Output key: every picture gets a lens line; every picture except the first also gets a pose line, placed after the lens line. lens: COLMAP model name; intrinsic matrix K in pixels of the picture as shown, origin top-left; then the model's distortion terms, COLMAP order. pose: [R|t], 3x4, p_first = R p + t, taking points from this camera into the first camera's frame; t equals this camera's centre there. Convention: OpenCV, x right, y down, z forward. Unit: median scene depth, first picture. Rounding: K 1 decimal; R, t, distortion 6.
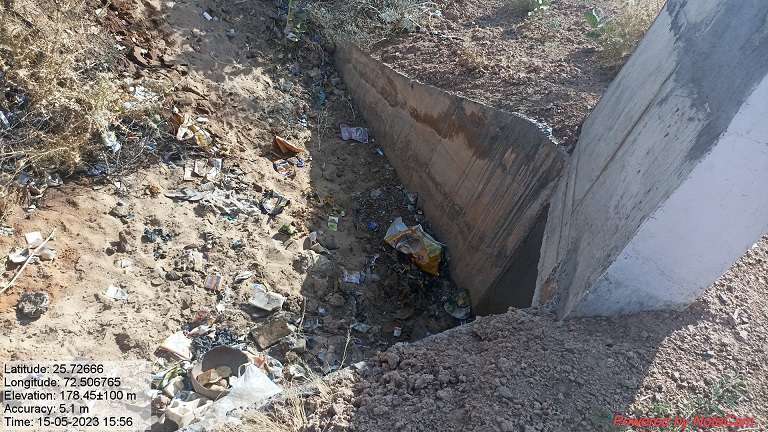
lens RADIAL K [[572.7, 0, 385.1], [0, 572.7, 218.3], [0, 0, 1]] dist [0.060970, -0.073377]
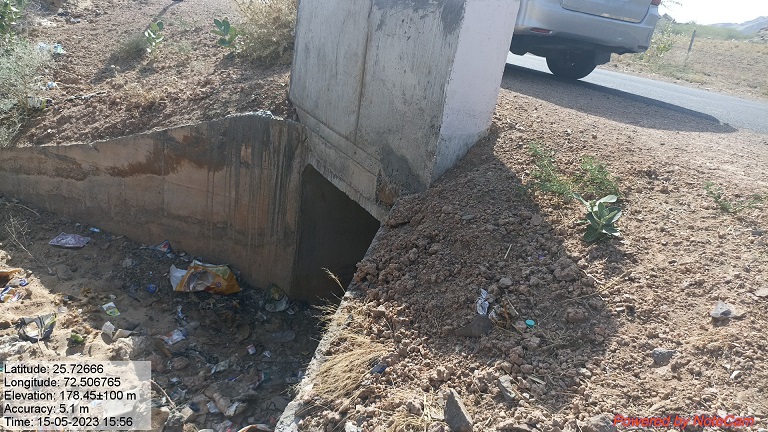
lens RADIAL K [[572.7, 0, 385.1], [0, 572.7, 218.3], [0, 0, 1]] dist [0.060970, -0.073377]
pose [[0.668638, -0.487457, 0.561524, -0.258677], [0.528806, 0.842616, 0.101793, 0.023855], [-0.522769, 0.228874, 0.821175, -0.002162]]
